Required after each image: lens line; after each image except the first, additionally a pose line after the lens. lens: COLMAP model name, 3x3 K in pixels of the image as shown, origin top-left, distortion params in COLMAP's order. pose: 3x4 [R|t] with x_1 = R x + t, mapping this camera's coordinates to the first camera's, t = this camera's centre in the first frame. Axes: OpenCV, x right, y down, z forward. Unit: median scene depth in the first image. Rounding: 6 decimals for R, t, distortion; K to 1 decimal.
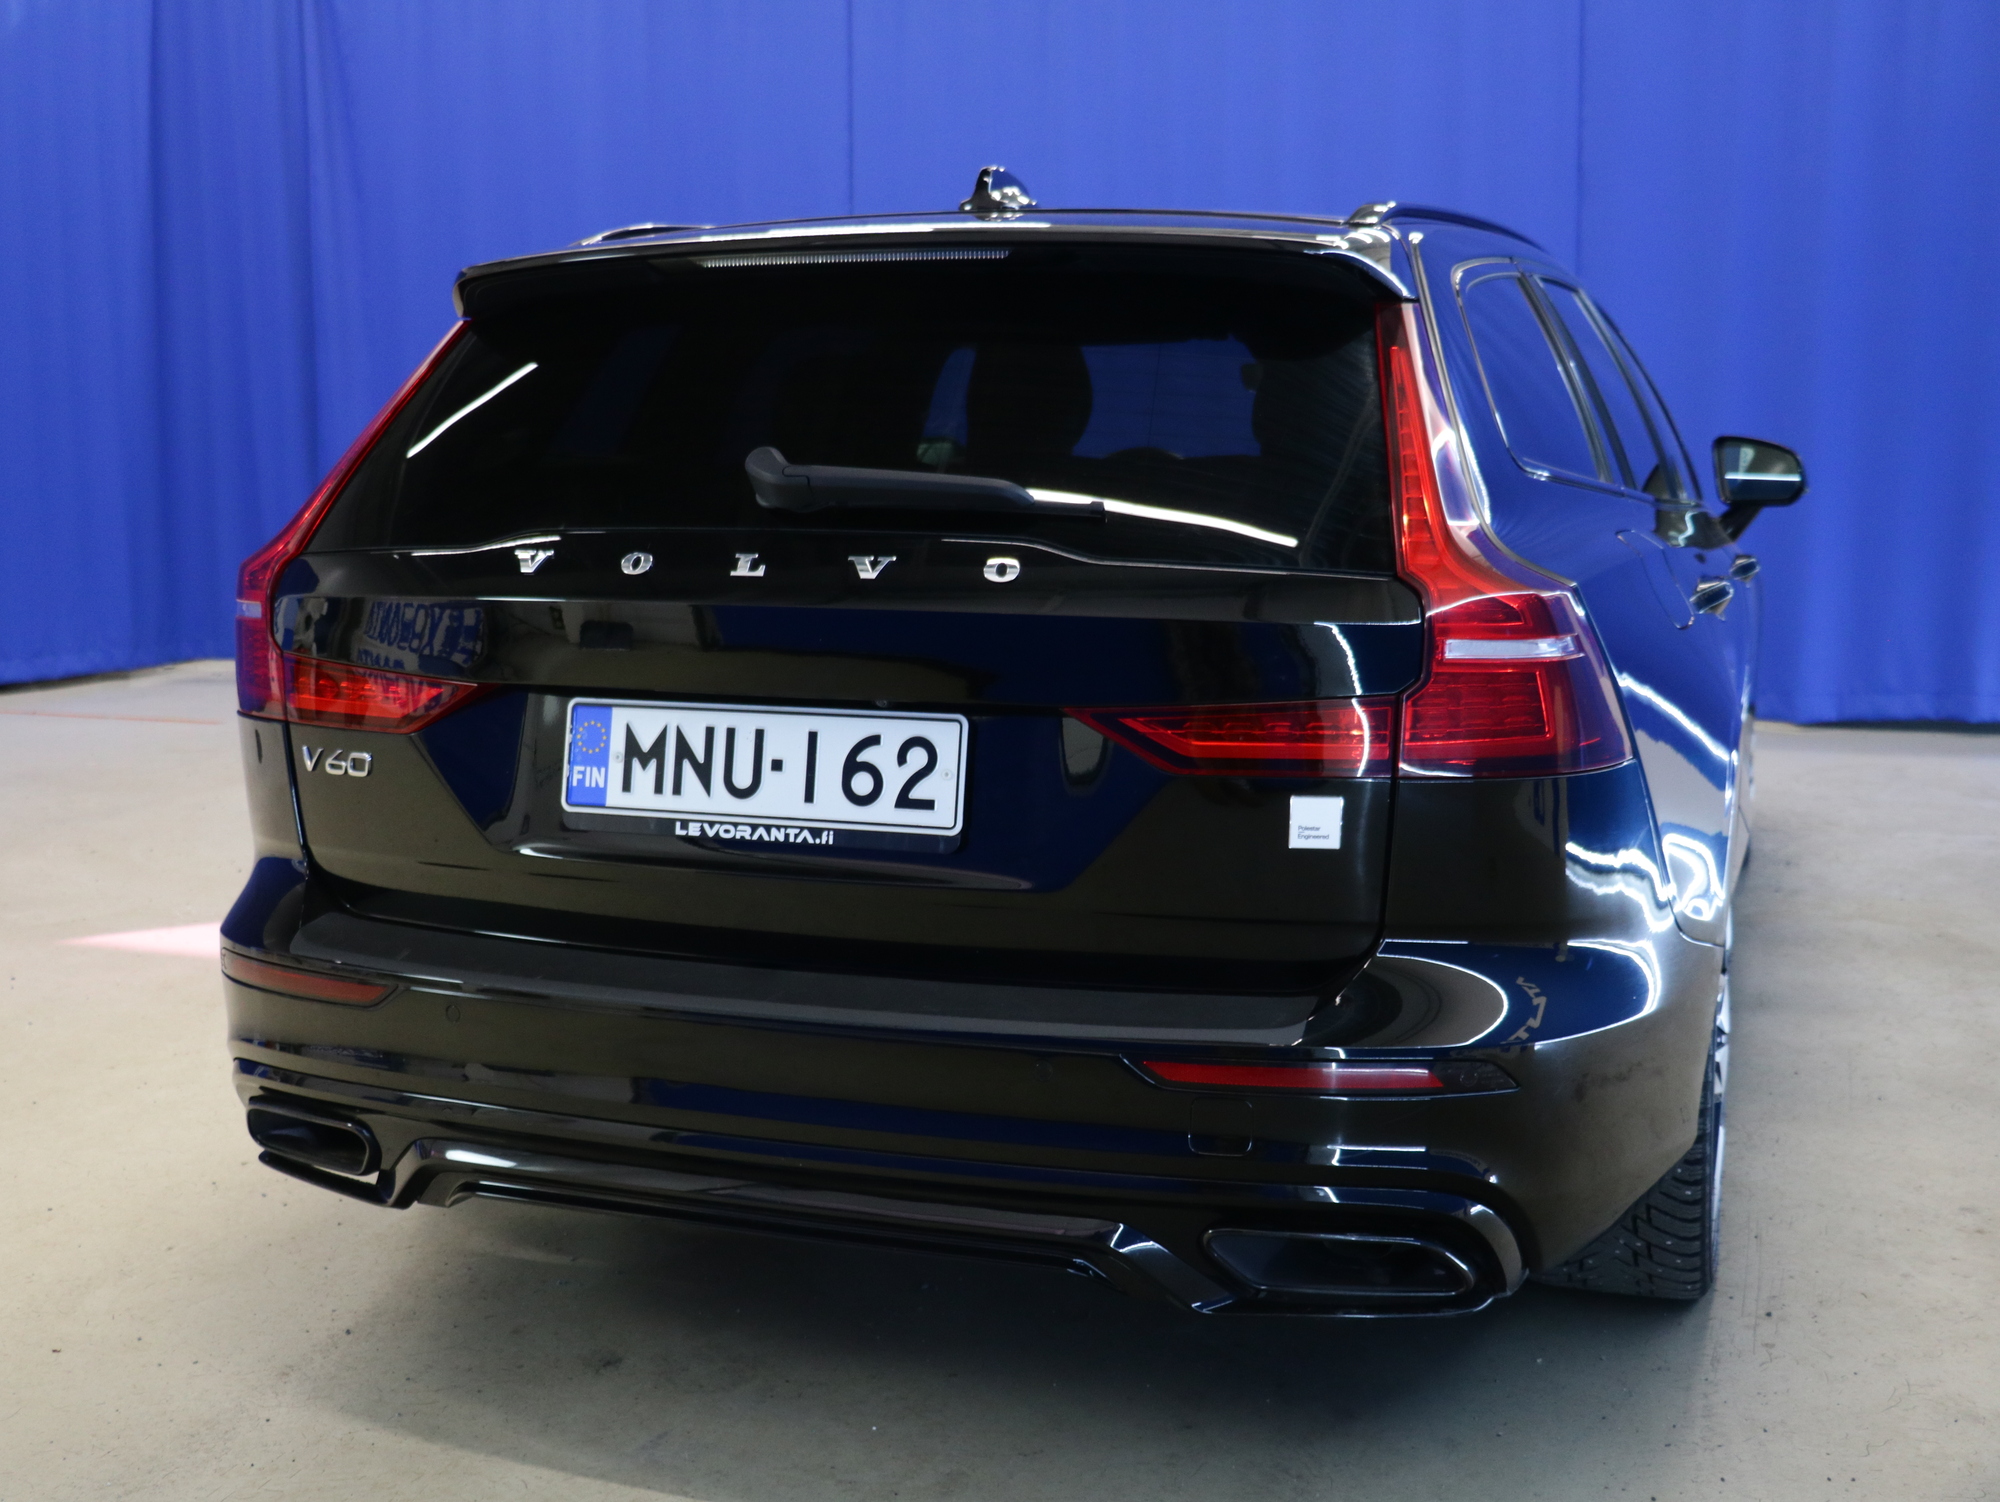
lens RADIAL K [[2285.6, 0, 1000.0], [0, 2285.6, 751.0], [0, 0, 1]] dist [-0.010242, -0.002803]
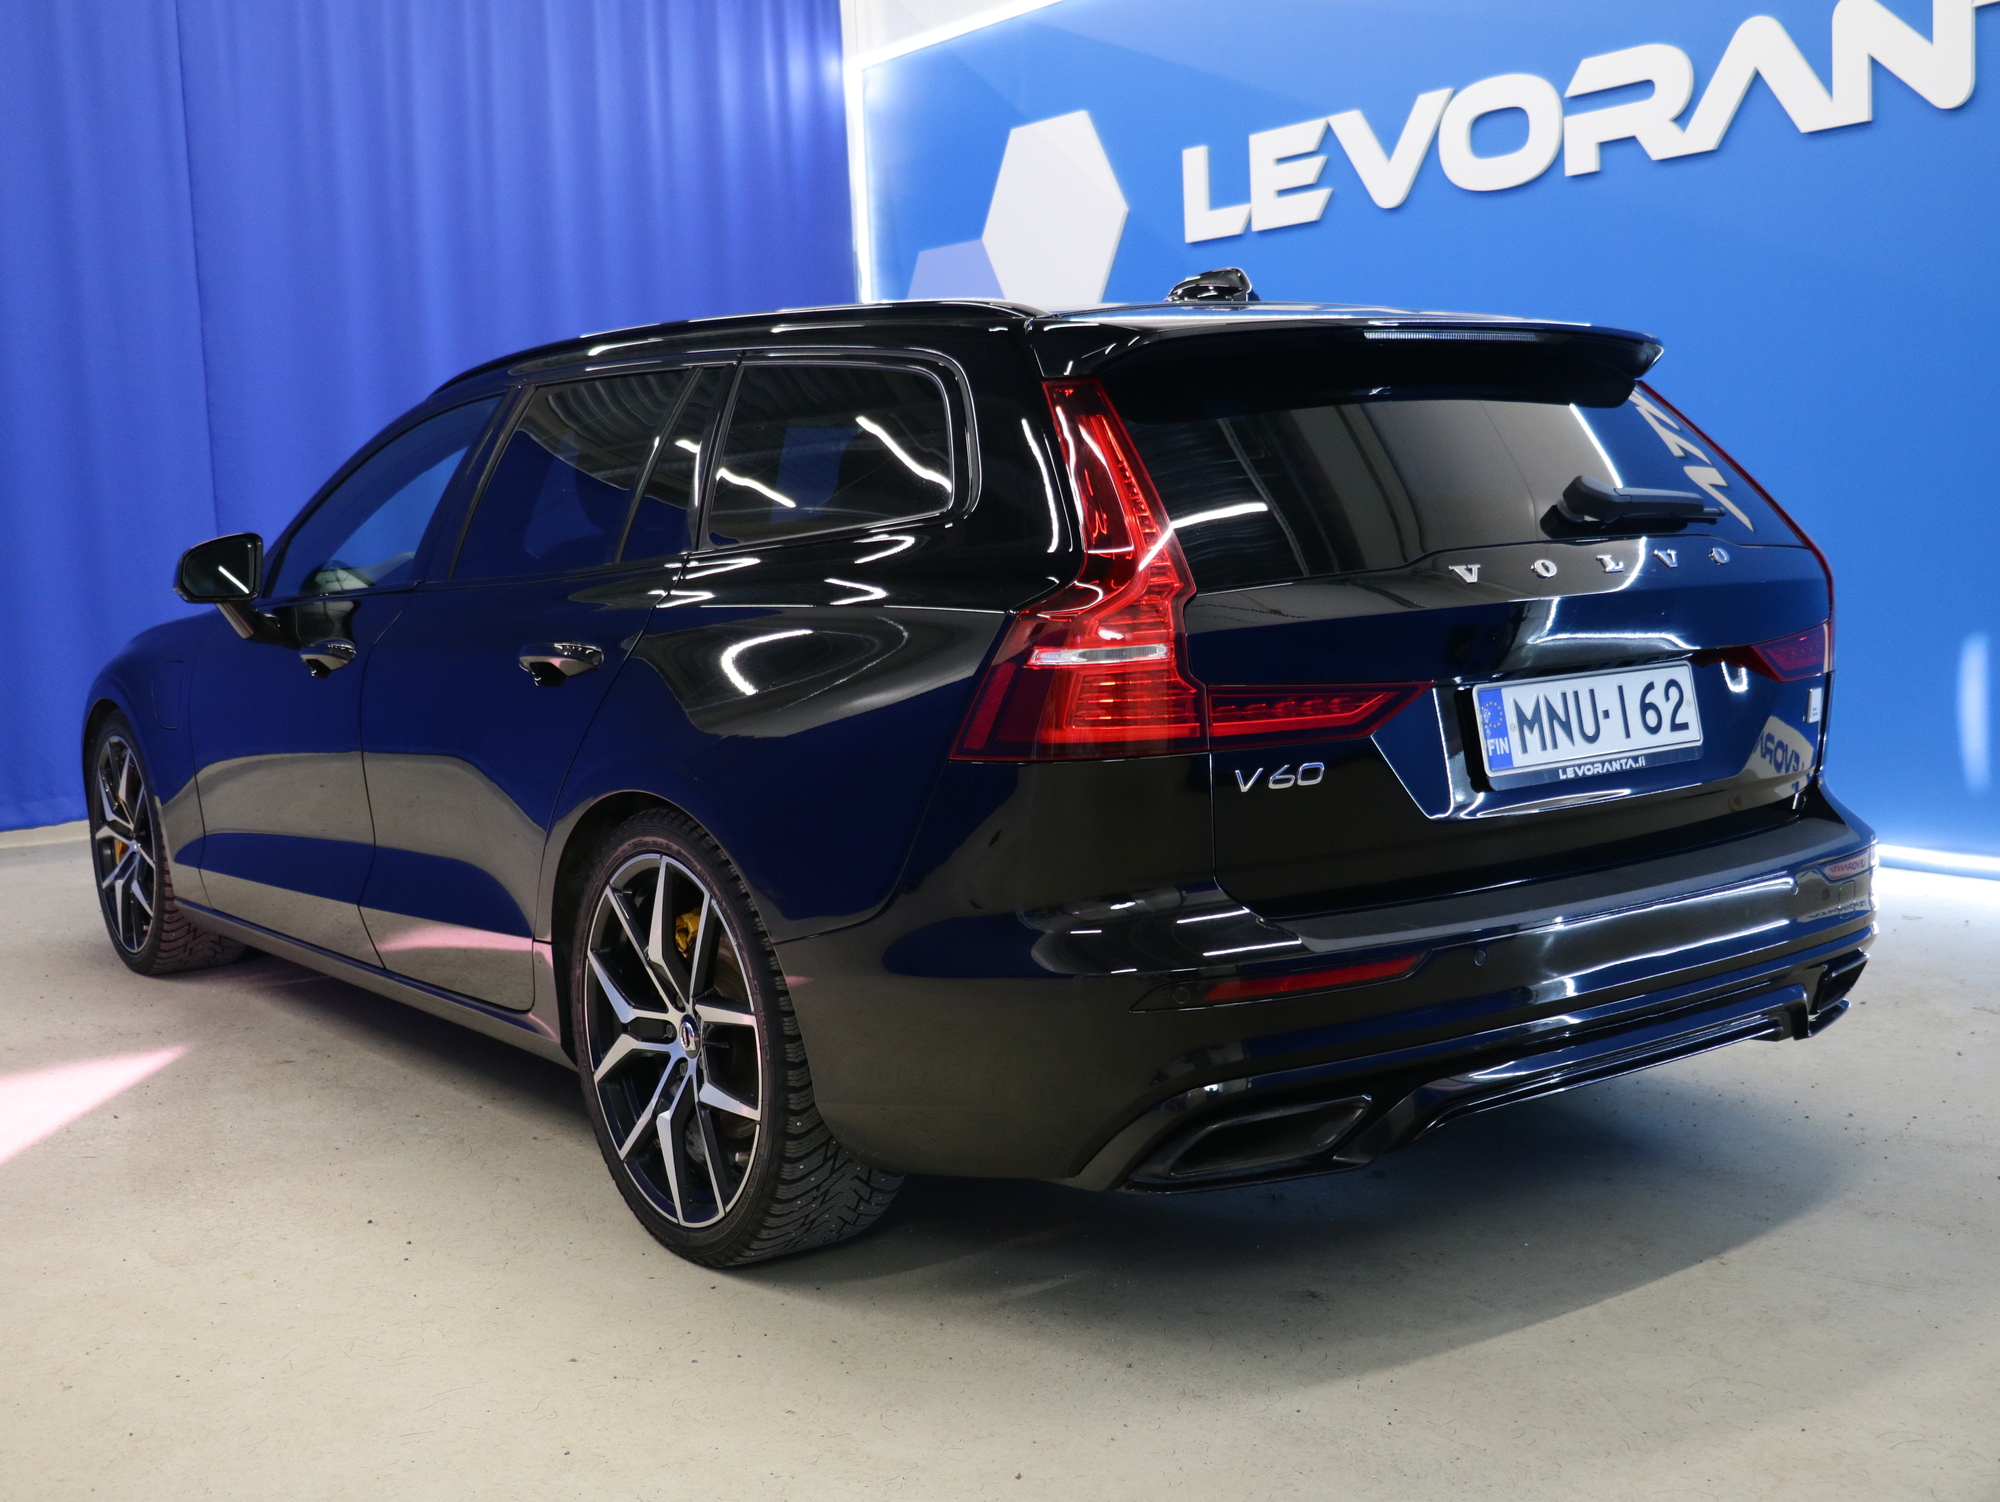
lens RADIAL K [[2285.6, 0, 1000.0], [0, 2285.6, 751.0], [0, 0, 1]] dist [-0.010242, -0.002803]
pose [[0.552567, -0.111423, 0.825987, -1.369799], [0.155282, 0.987435, 0.029322, -0.065200], [-0.818876, 0.112058, 0.562925, 0.541402]]
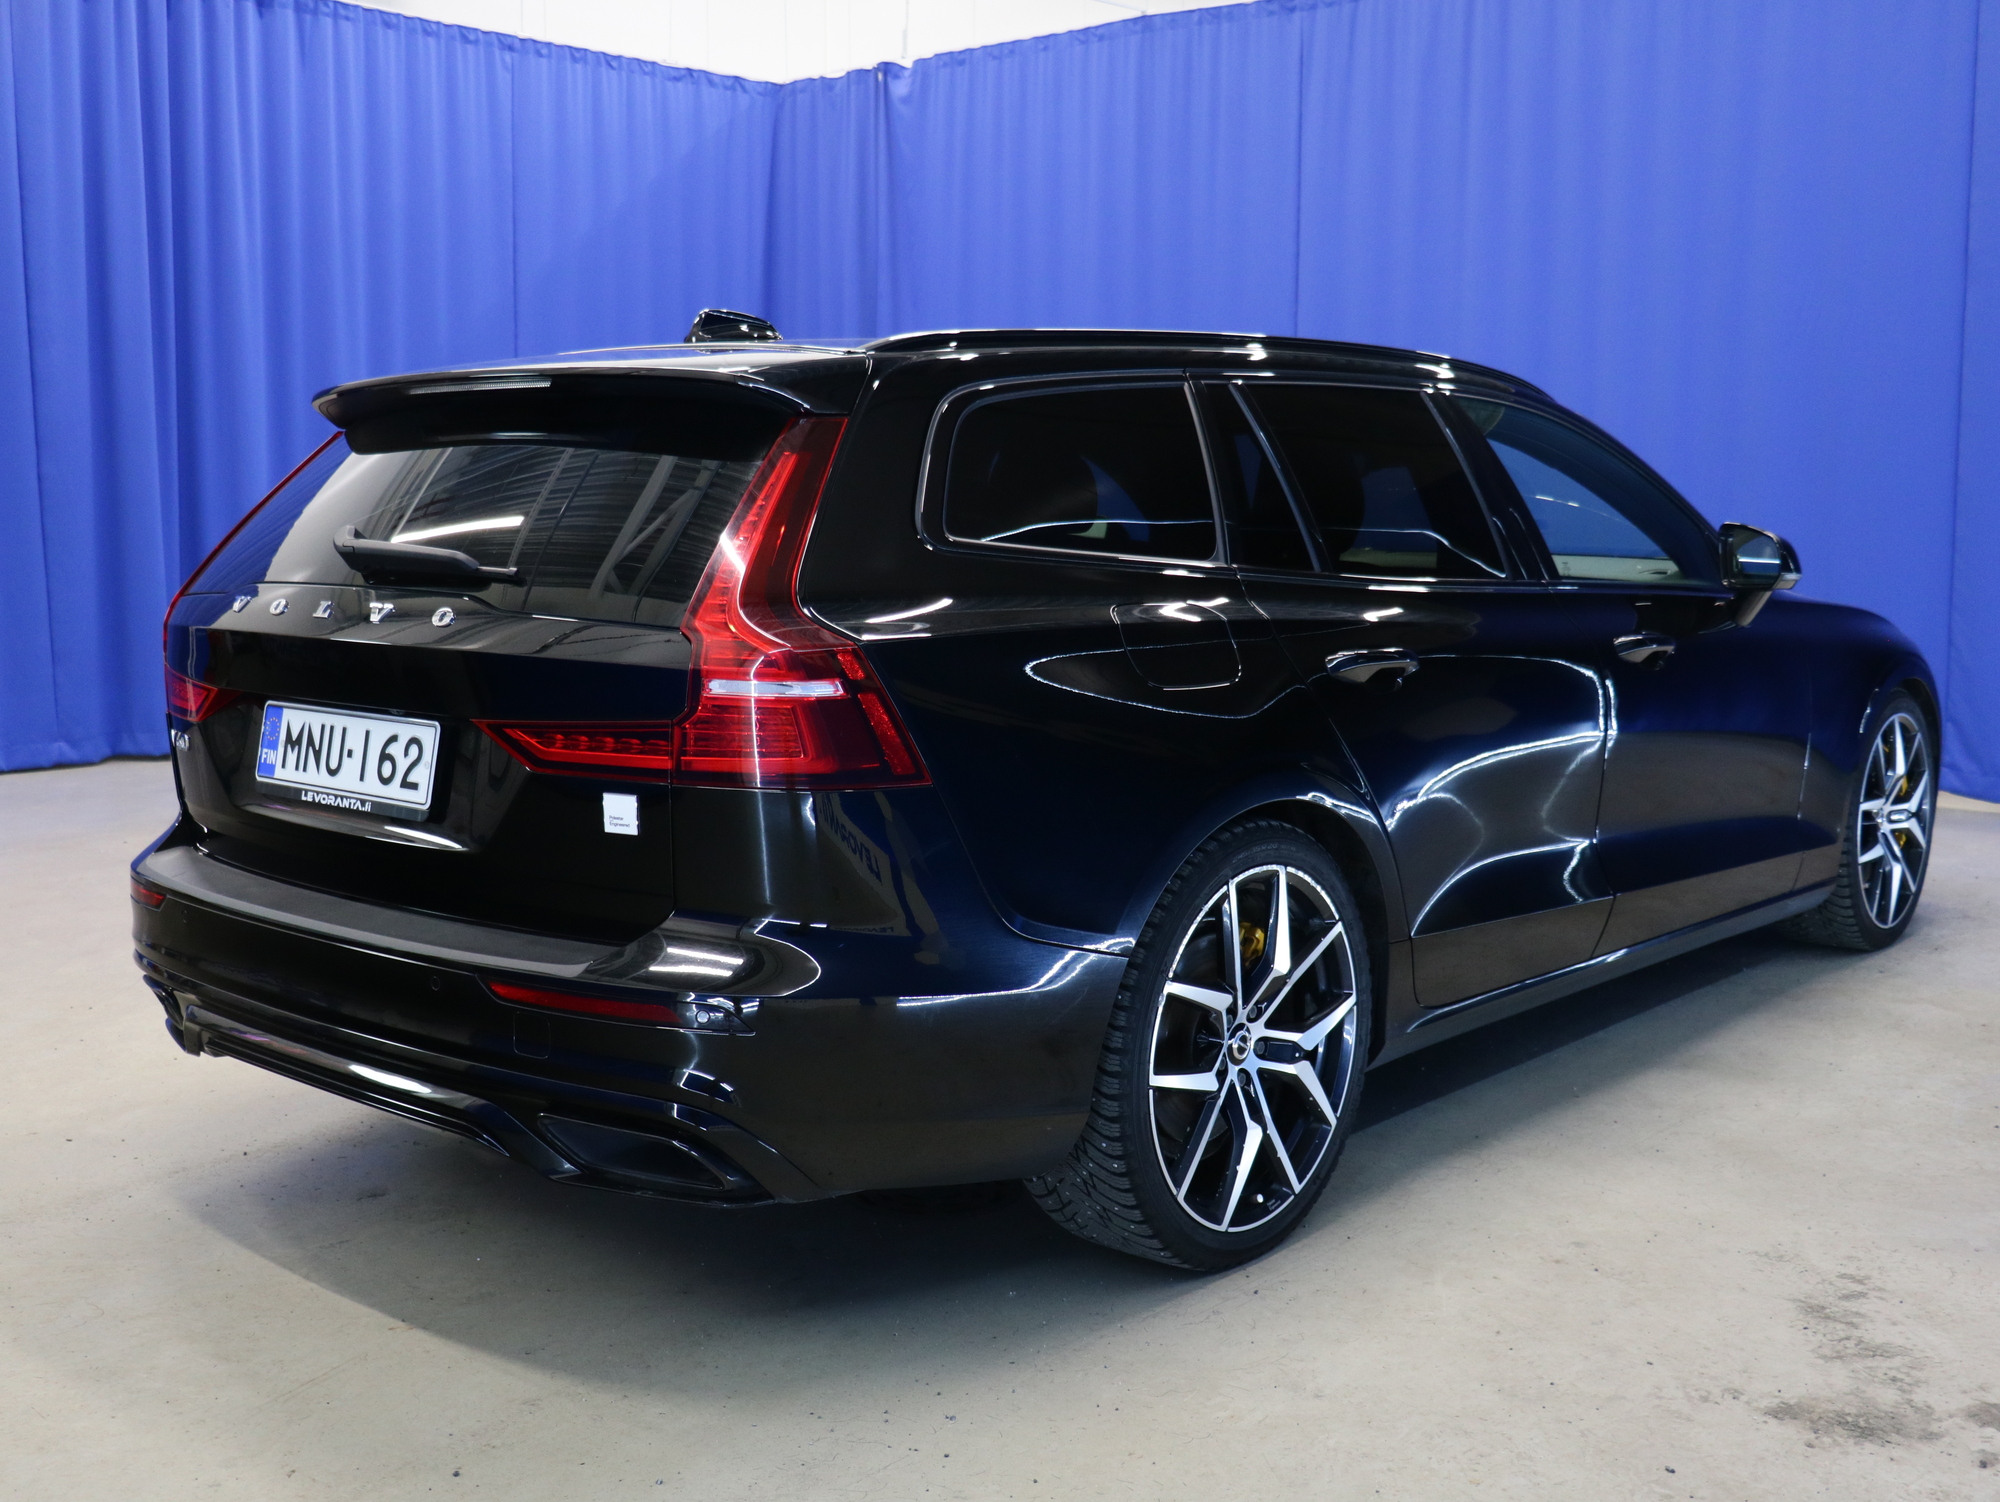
lens RADIAL K [[2068.2, 0, 1005.9], [0, 2068.2, 806.2], [0, 0, 1]] dist [0.012802, -0.000930]
pose [[0.932037, 0.064867, -0.356510, 0.721476], [-0.069177, 0.997604, 0.000664, 0.009677], [0.355699, 0.024044, 0.934291, -0.037324]]
